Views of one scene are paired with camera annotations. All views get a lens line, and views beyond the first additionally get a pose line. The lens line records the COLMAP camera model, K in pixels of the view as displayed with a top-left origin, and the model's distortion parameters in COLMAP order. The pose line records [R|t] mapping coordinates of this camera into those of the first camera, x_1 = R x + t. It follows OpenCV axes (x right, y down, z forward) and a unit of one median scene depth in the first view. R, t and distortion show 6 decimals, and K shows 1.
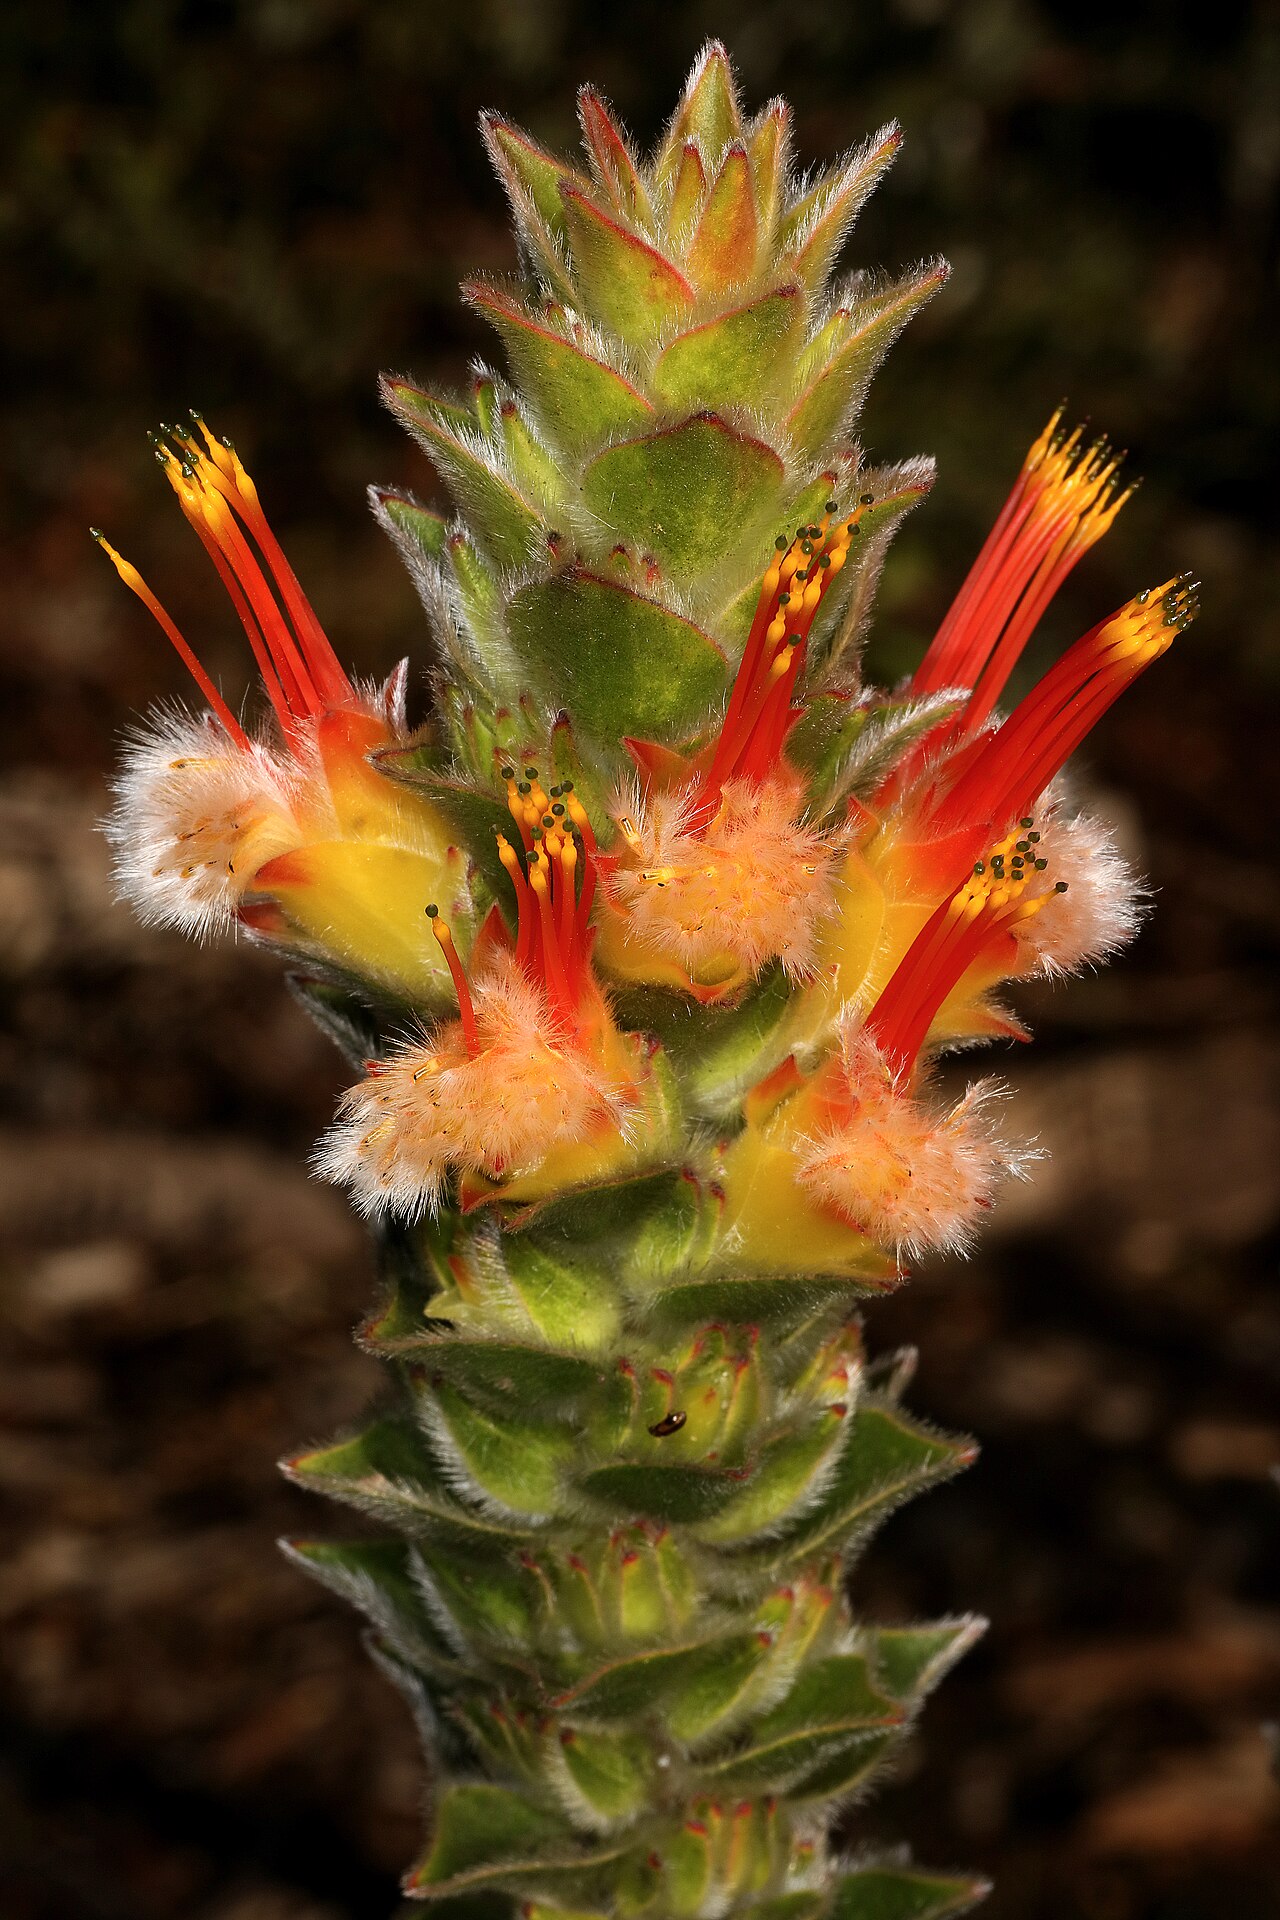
lens RADIAL K [[7344.3, 0, 640.0], [0, 7344.3, 960.0], [0, 0, 1]] dist [0.230016, 0.977646]
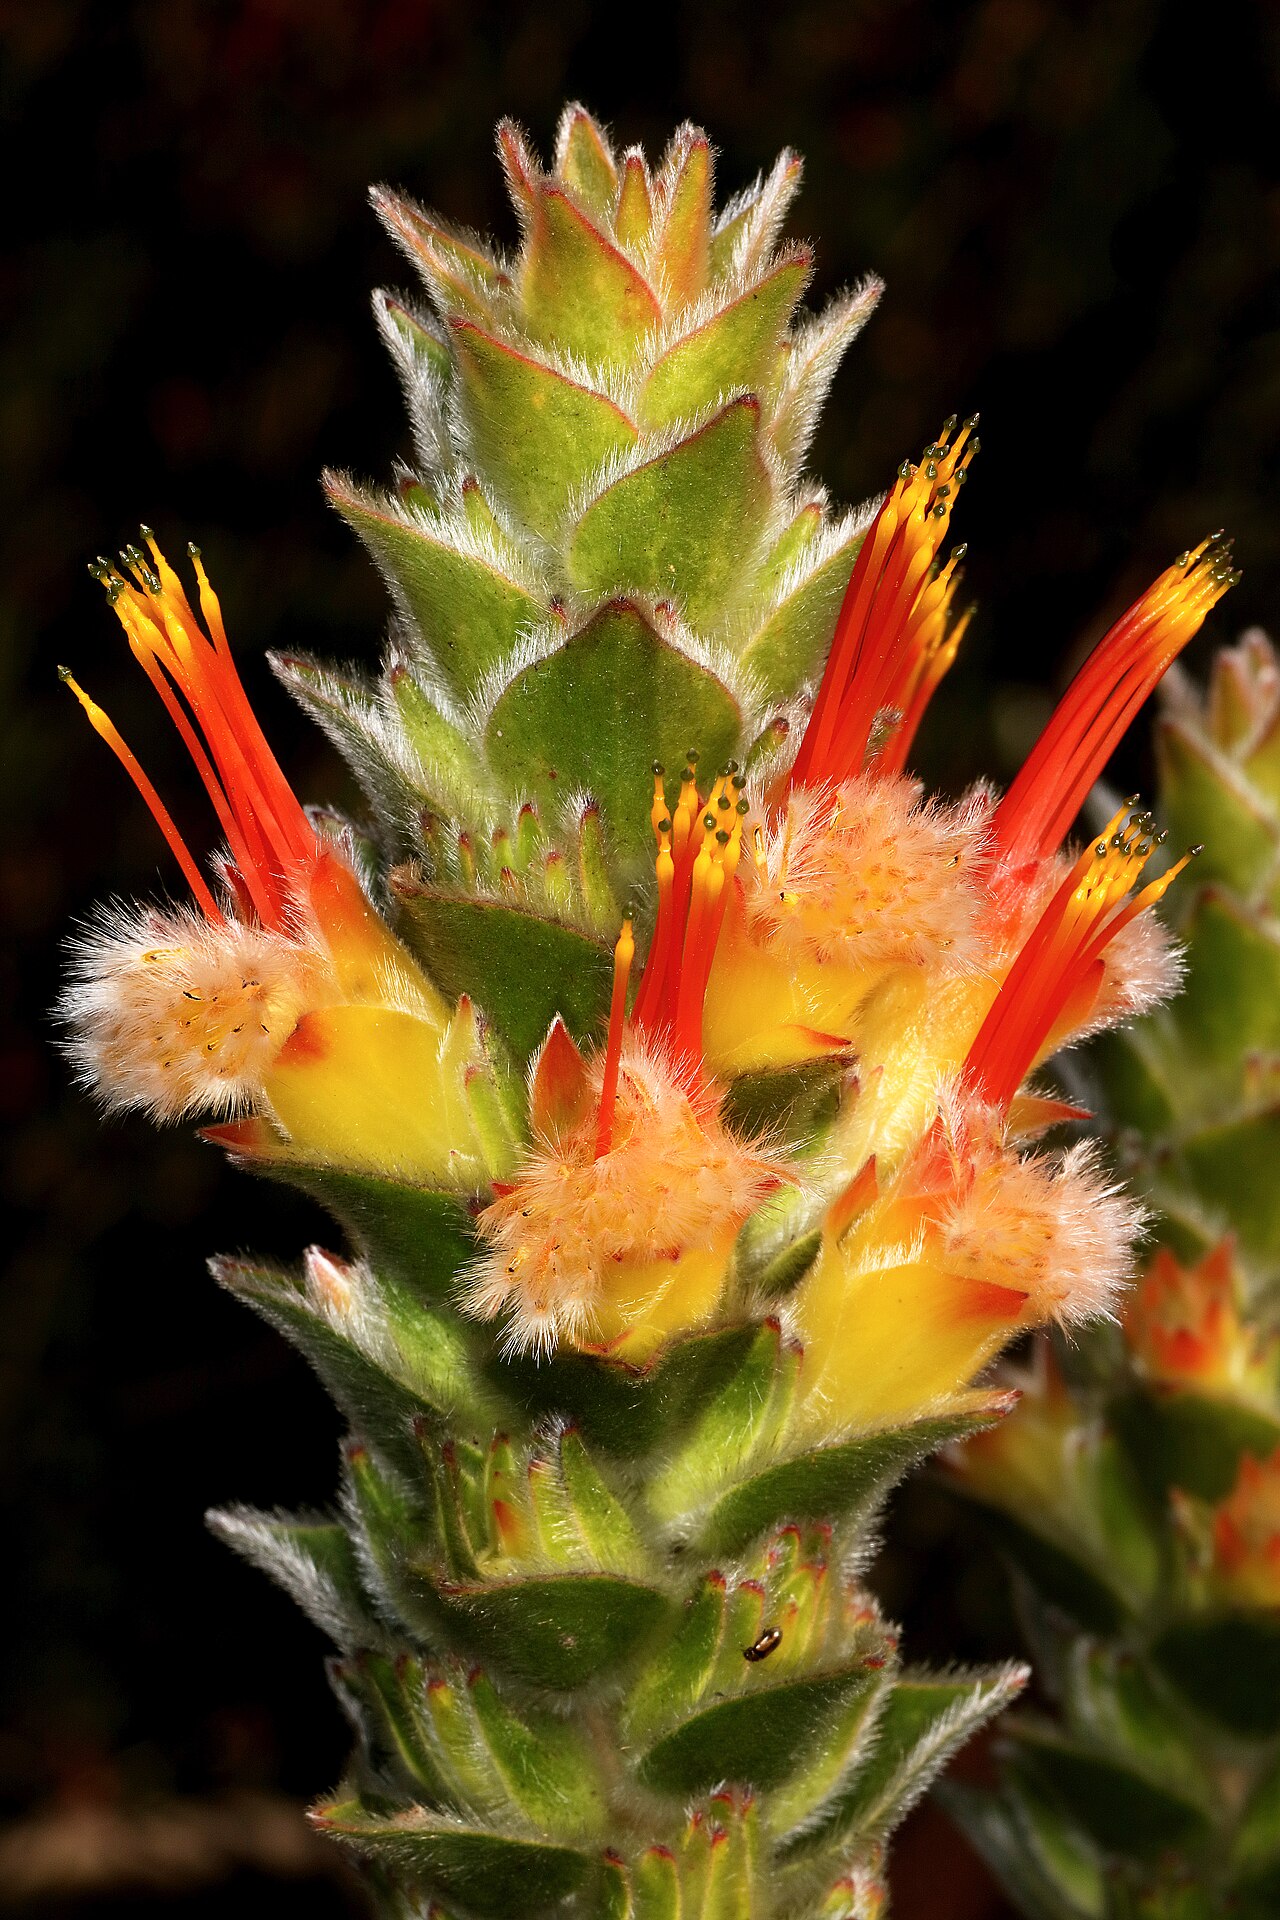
lens RADIAL K [[7344.3, 0, 640.0], [0, 7344.3, 960.0], [0, 0, 1]] dist [0.230016, 0.977646]
pose [[0.926418, -0.137286, 0.350574, -0.323623], [0.228031, 0.945532, -0.232316, 0.196137], [-0.299585, 0.295164, 0.907264, 0.180122]]
